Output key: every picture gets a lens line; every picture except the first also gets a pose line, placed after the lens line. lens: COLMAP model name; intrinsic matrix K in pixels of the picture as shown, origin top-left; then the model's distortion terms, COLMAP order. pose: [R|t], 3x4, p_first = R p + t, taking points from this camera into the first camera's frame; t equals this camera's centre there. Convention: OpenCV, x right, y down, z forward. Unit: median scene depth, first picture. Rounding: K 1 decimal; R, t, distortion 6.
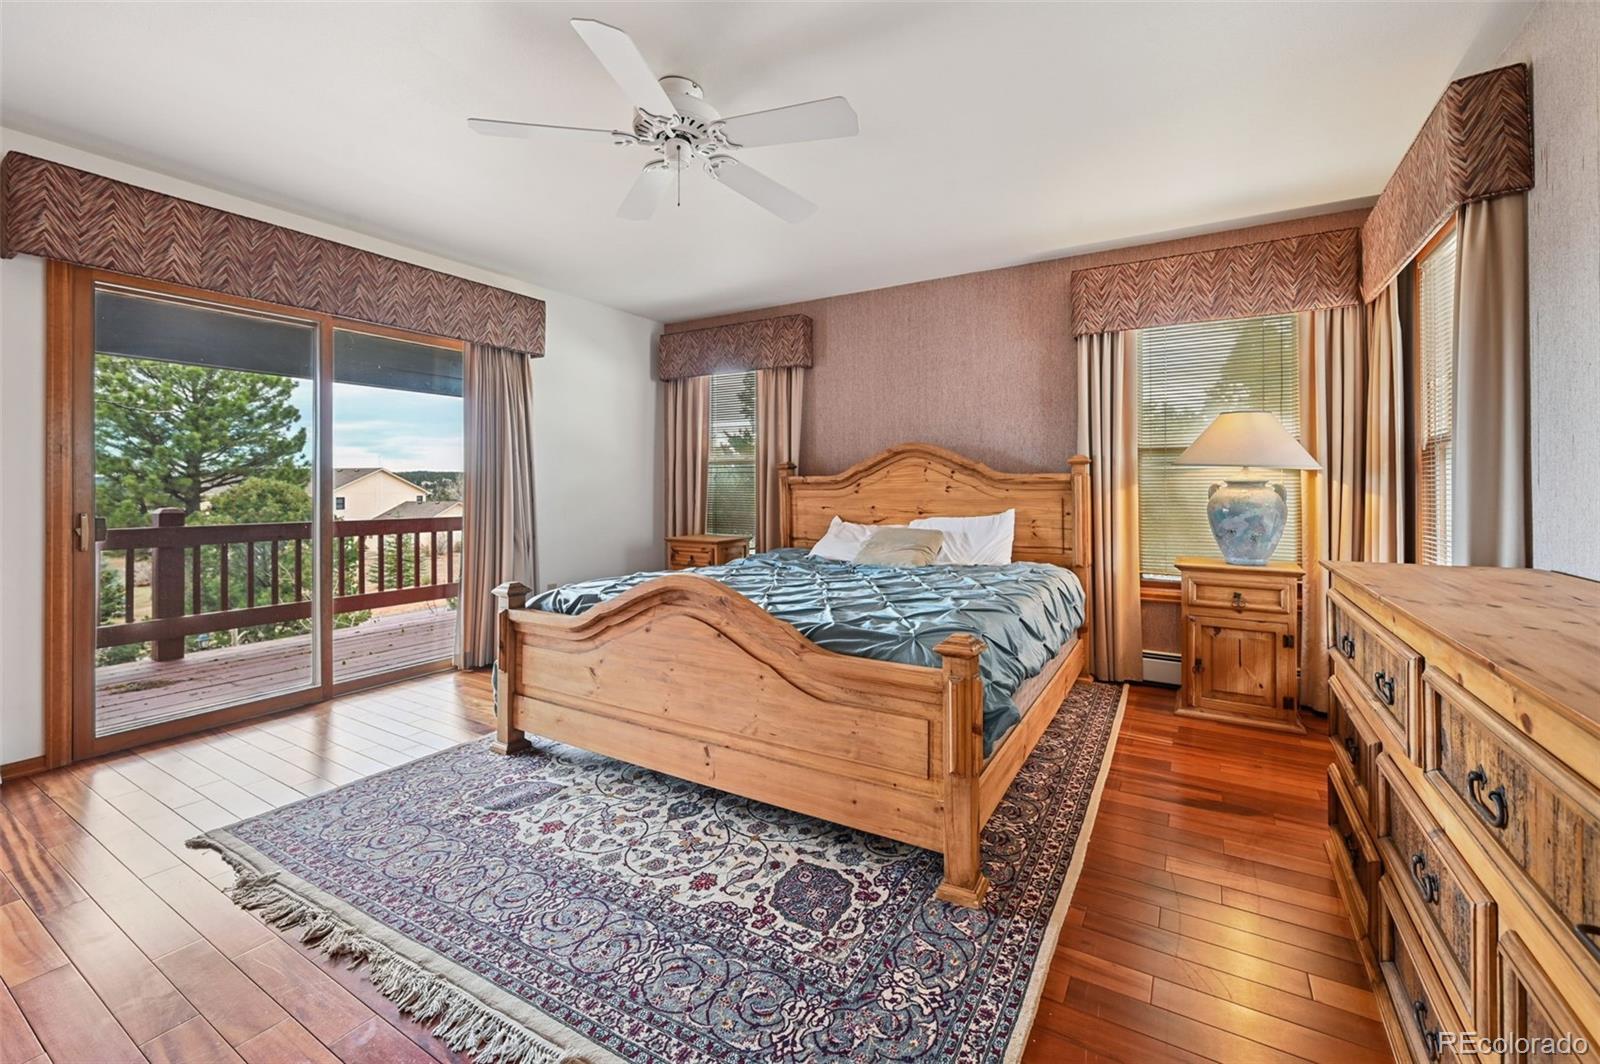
lens RADIAL K [[647.1, 0, 838.9], [0, 647.1, 481.4], [0, 0, 1]] dist [-0.002666, 0.000456]
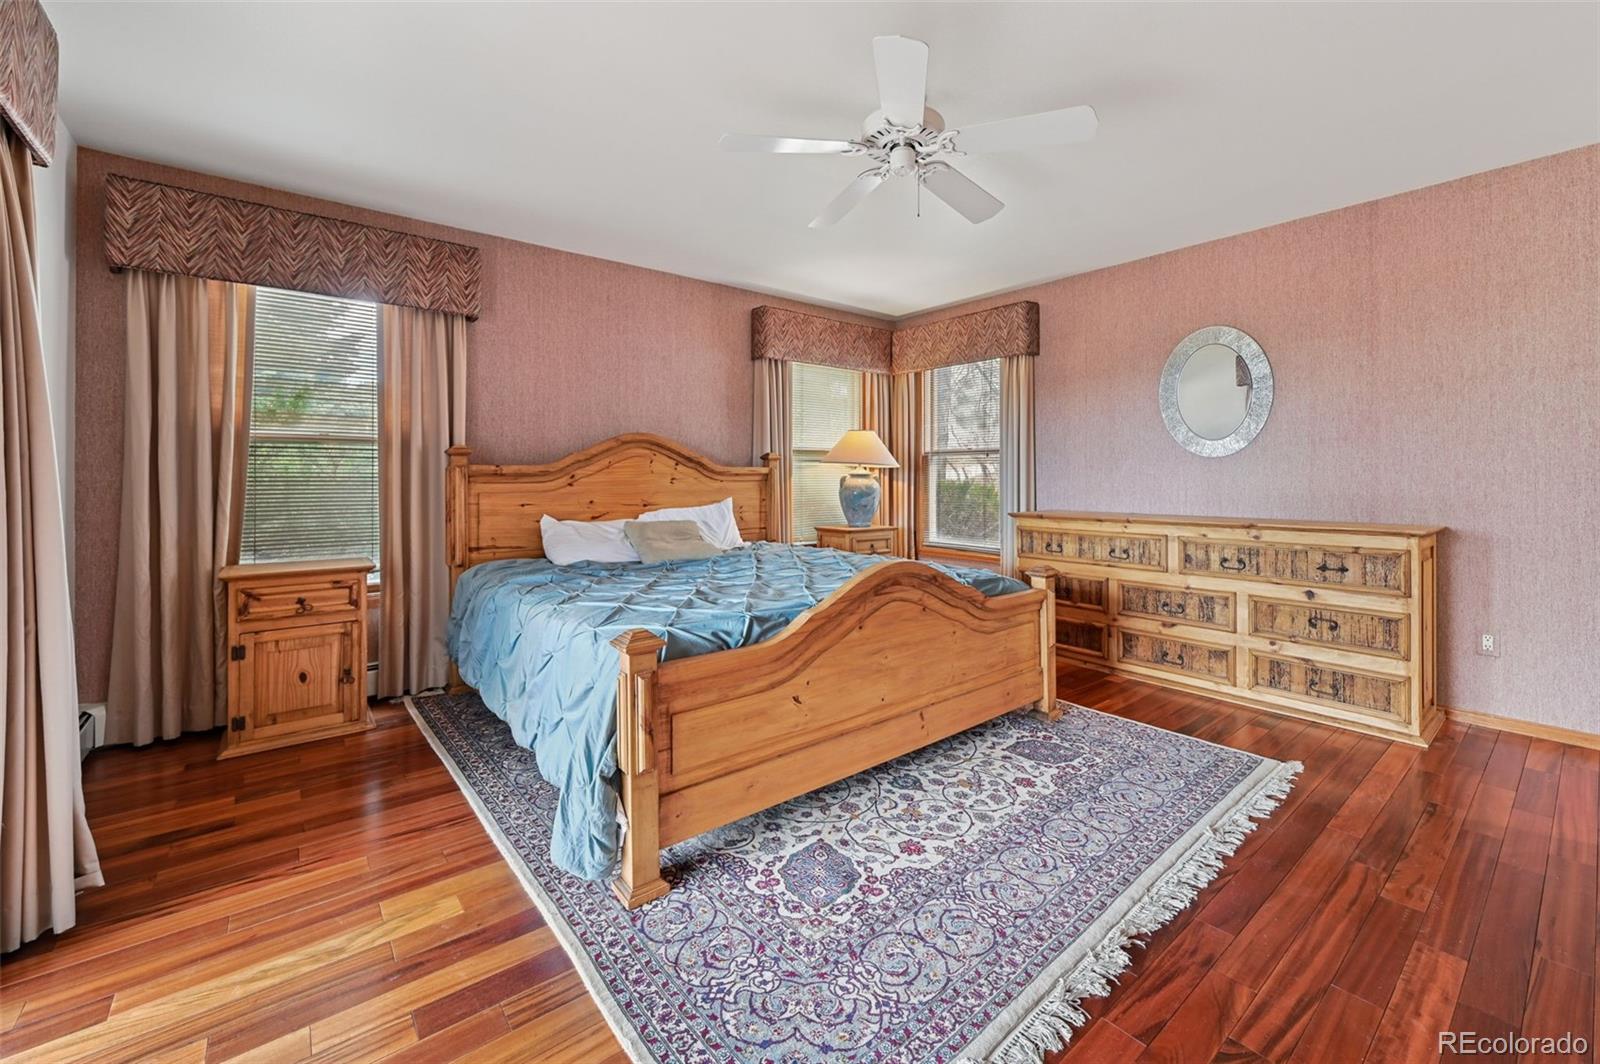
lens RADIAL K [[662.9, 0, 808.1], [0, 662.9, 469.1], [0, 0, 1]] dist [0.000313, 0.000002]
pose [[0.355243, 0.011315, 0.934705, -1.323033], [-0.004149, 0.999936, -0.010527, 0.006666], [-0.934765, -0.000138, 0.355267, 0.767608]]
